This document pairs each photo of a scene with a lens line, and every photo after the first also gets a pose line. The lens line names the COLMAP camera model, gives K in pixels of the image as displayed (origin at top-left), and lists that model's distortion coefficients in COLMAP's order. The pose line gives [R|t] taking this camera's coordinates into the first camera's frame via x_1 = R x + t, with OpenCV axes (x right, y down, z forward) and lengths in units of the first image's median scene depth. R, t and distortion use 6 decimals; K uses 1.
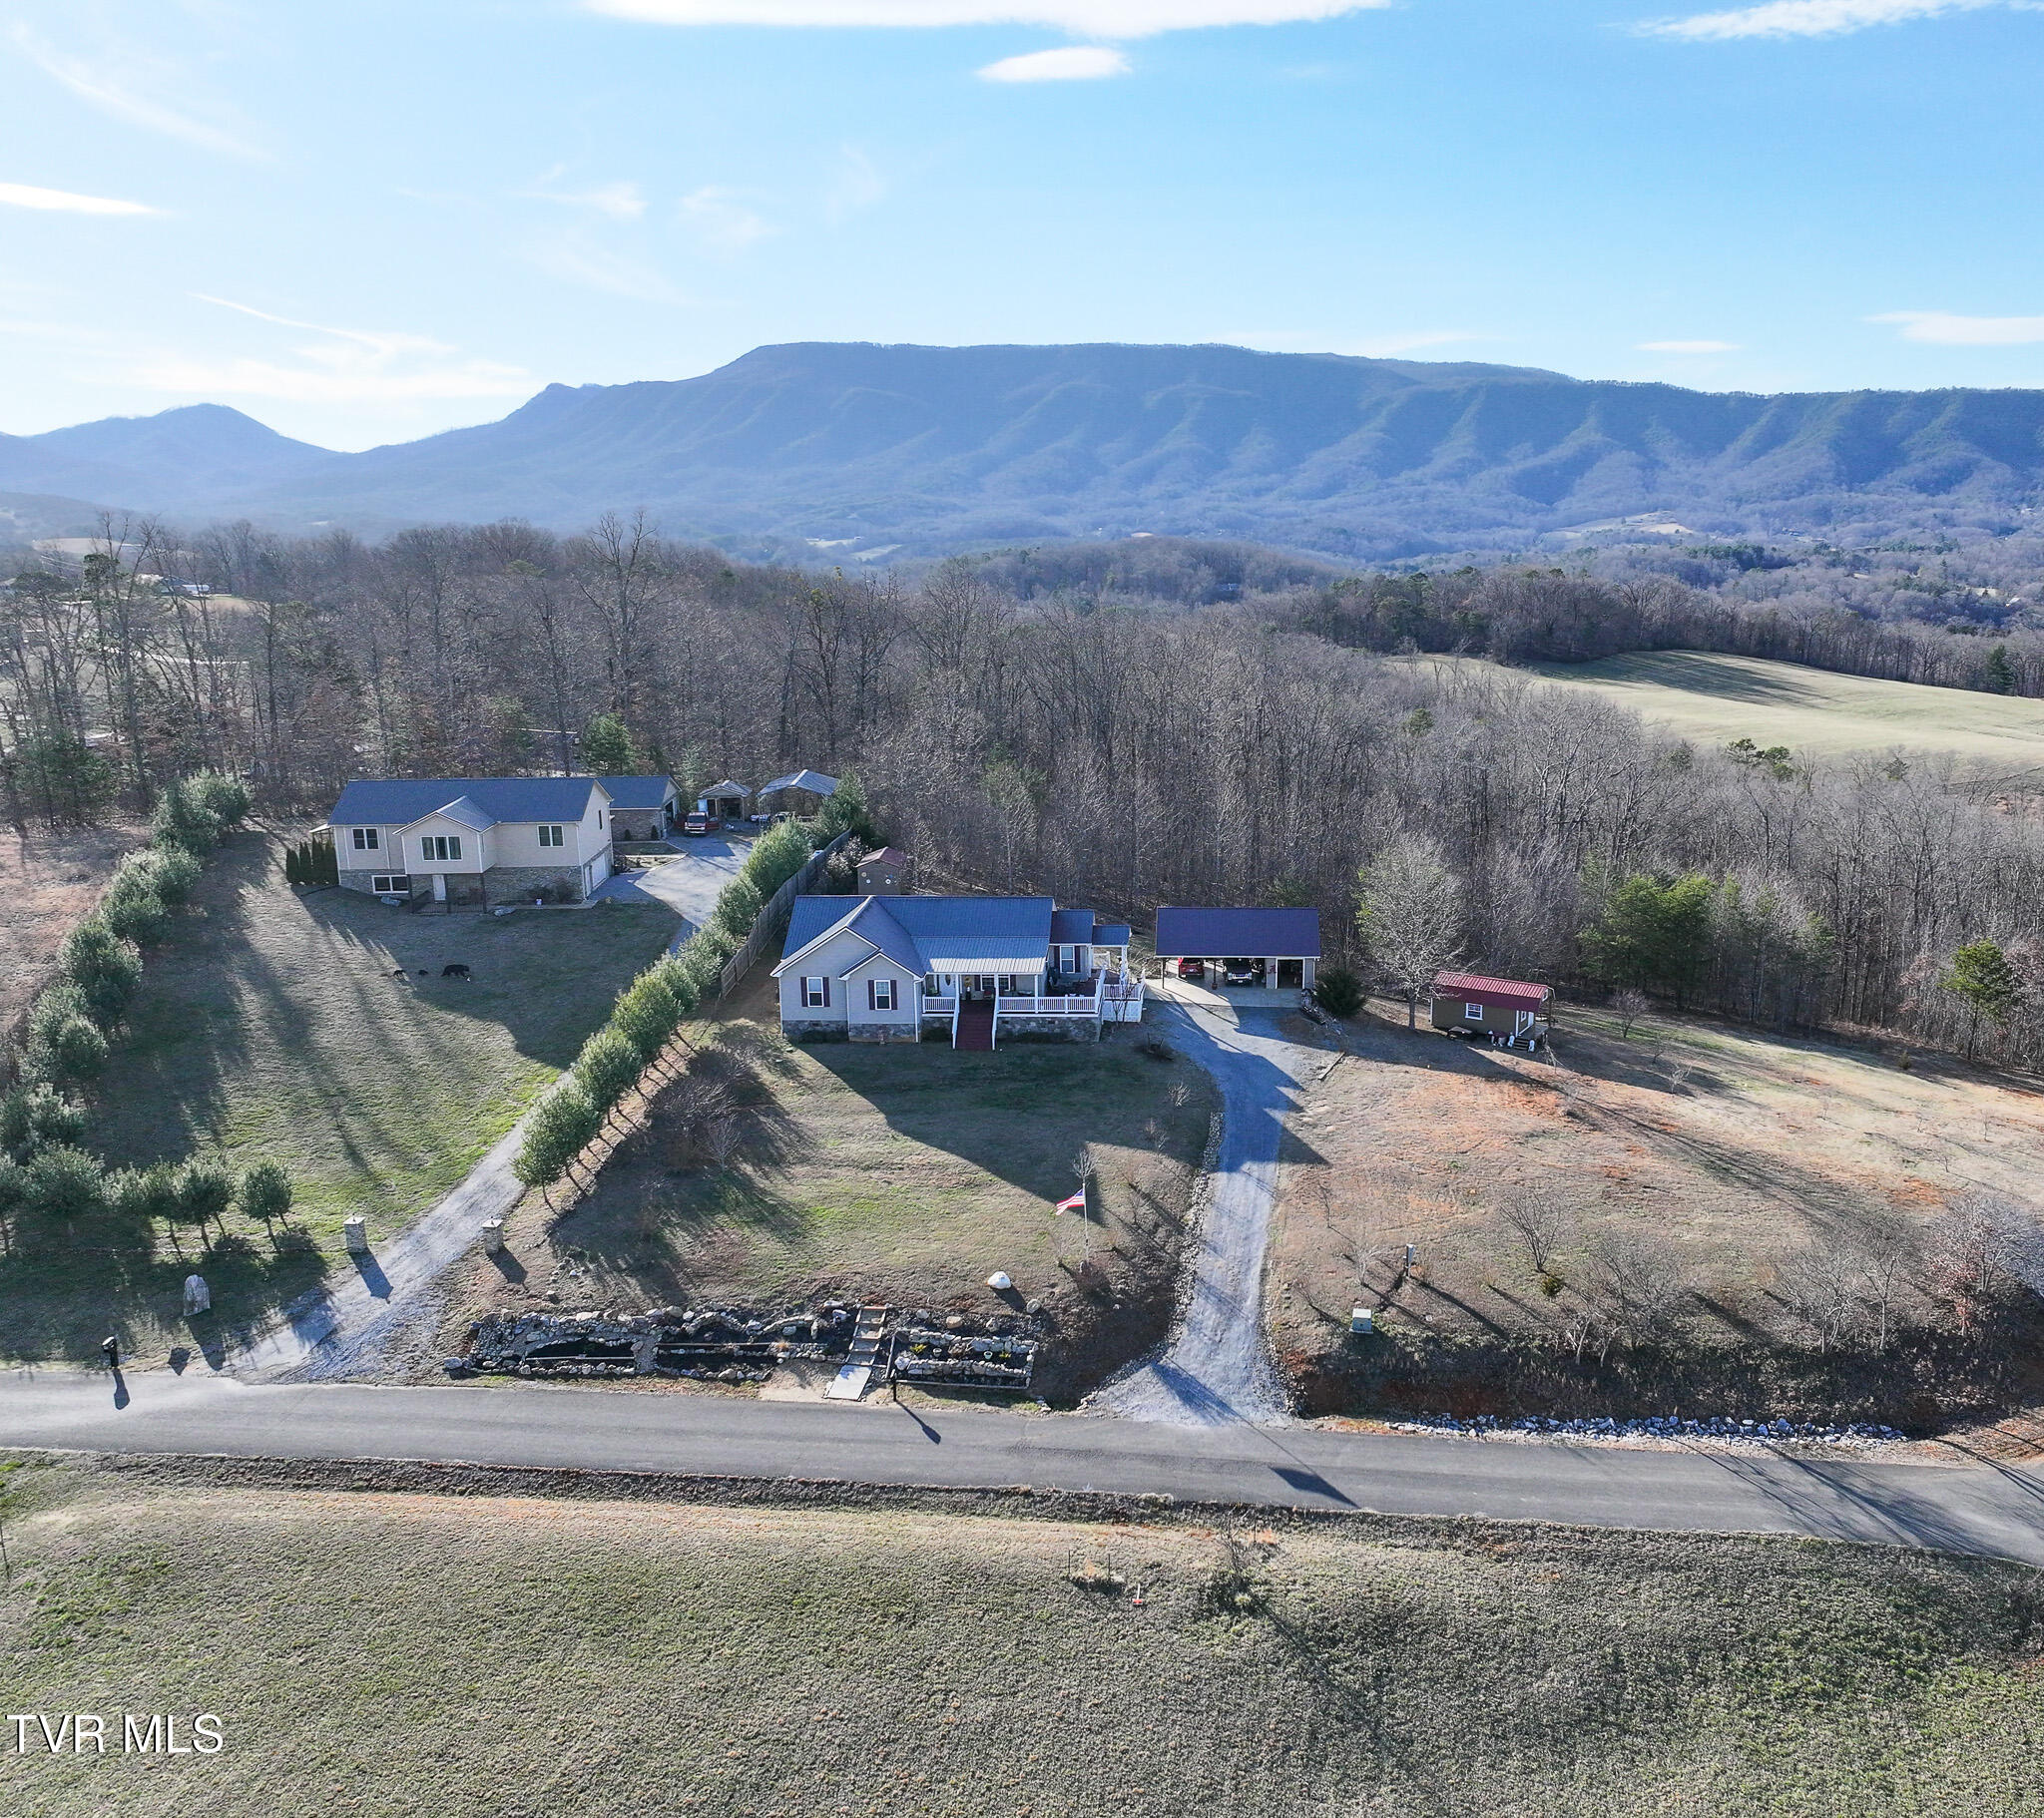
lens RADIAL K [[1664.8, 0, 1184.2], [0, 1664.8, 914.8], [0, 0, 1]] dist [0.000596, 0.013476]
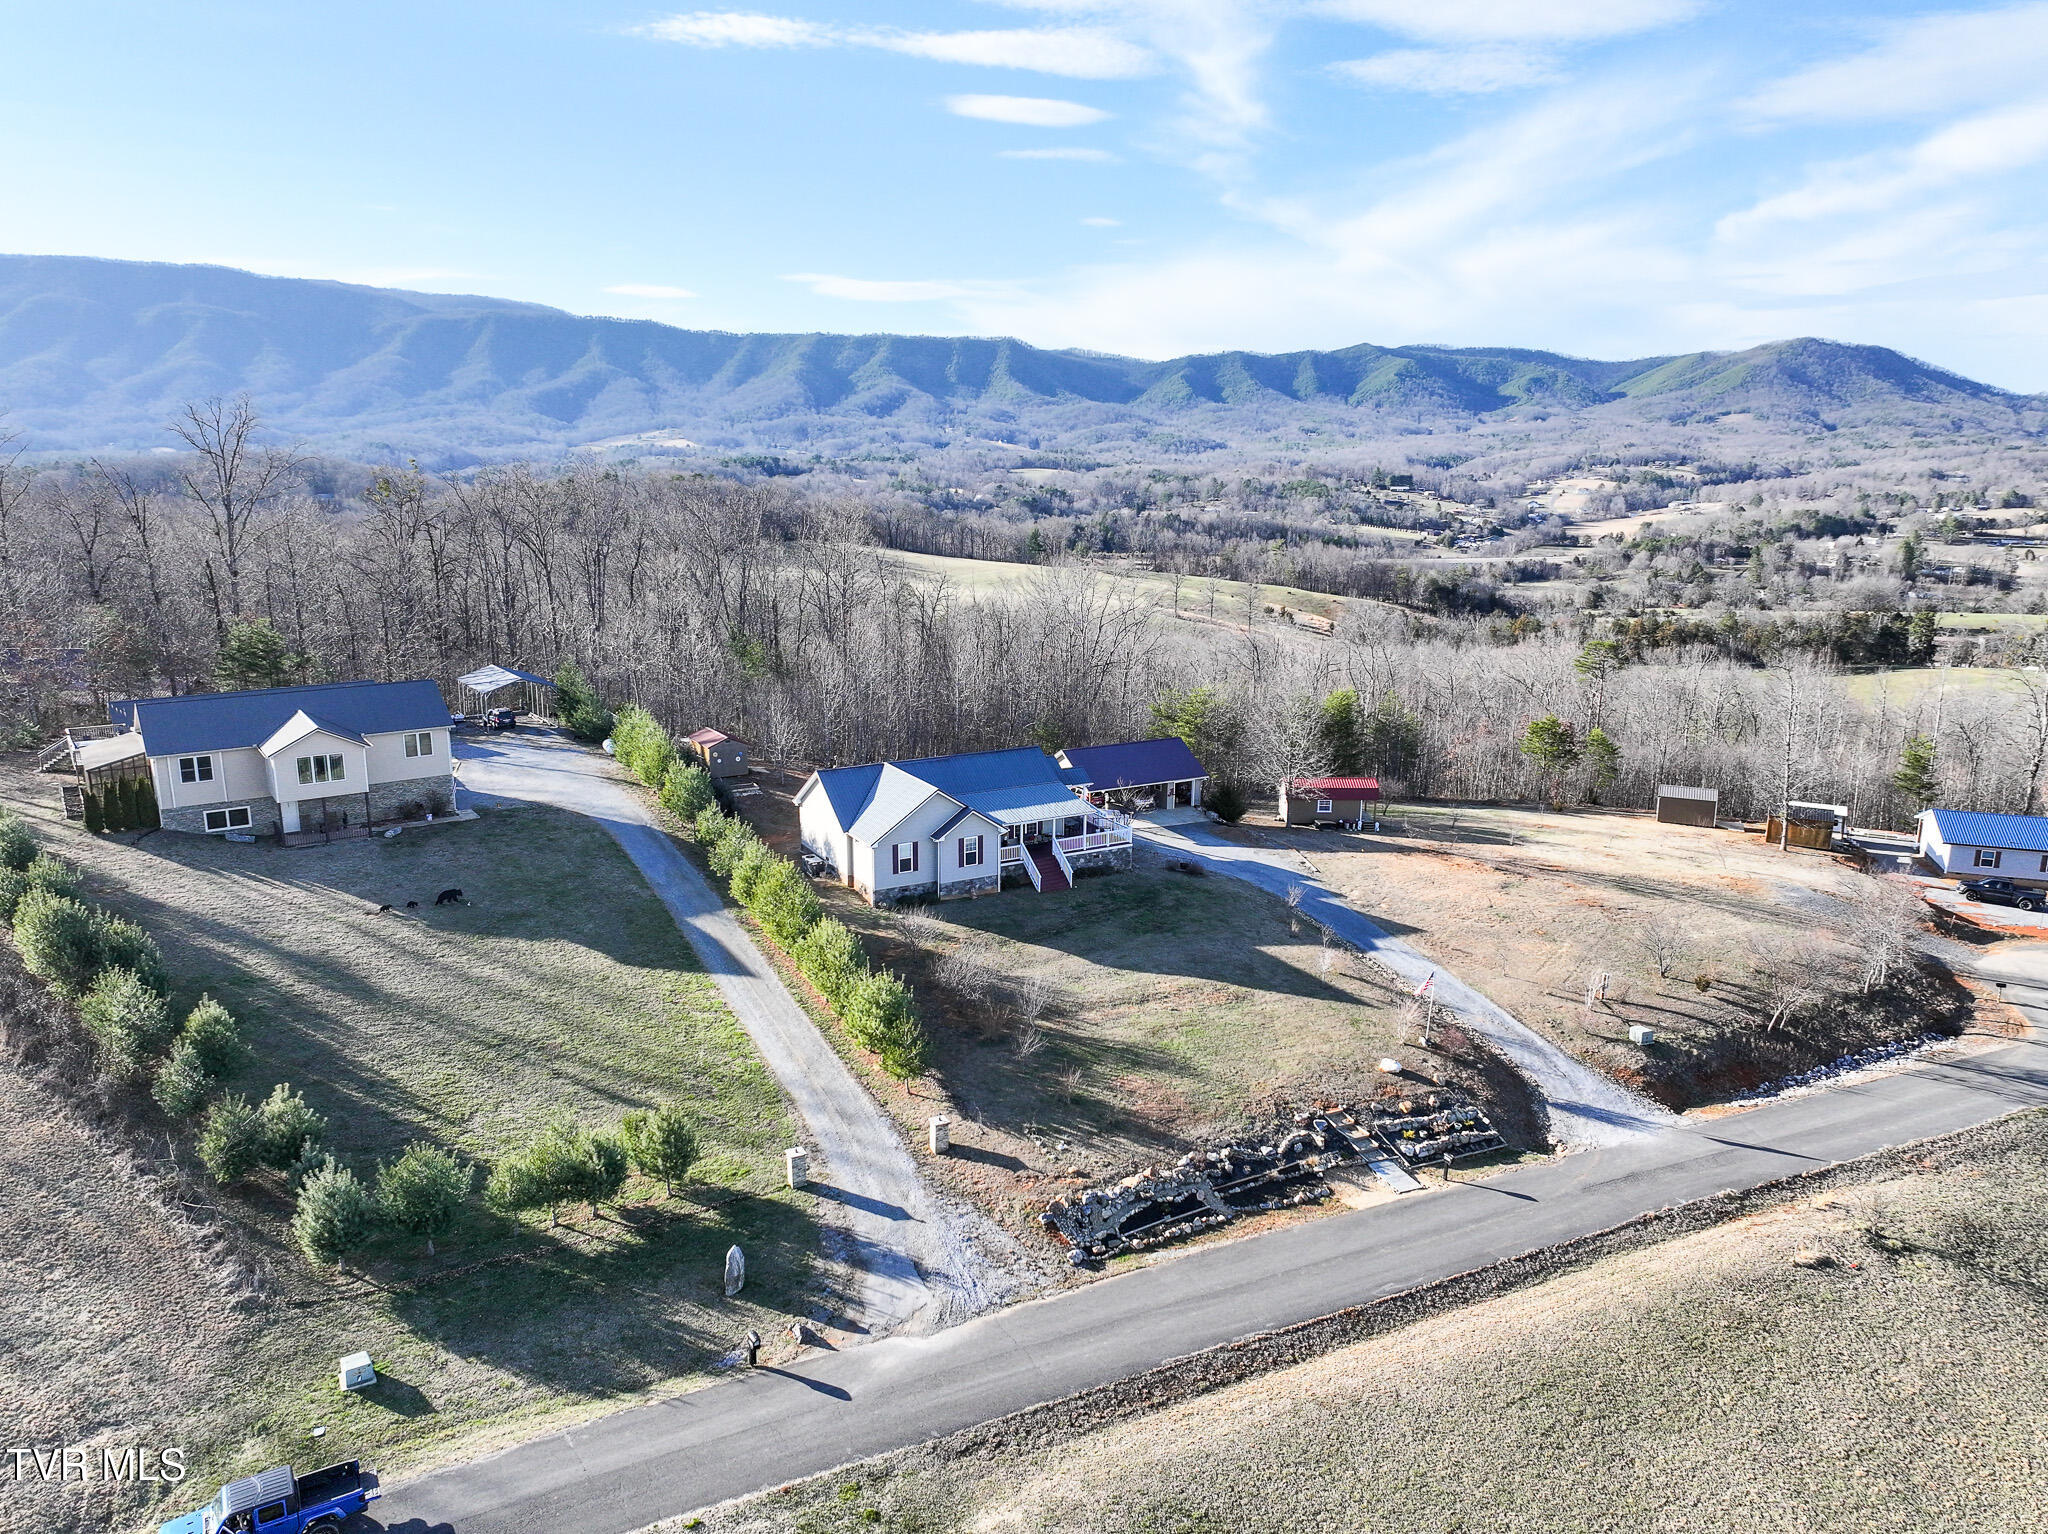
lens RADIAL K [[1422.6, 0, 1024.0], [0, 1422.6, 767.0], [0, 0, 1]] dist [0.003698, 0.007484]
pose [[0.877163, -0.107393, 0.468030, -0.560556], [0.109320, 0.993737, 0.023137, -0.020965], [-0.467584, 0.030870, 0.883410, 0.198860]]
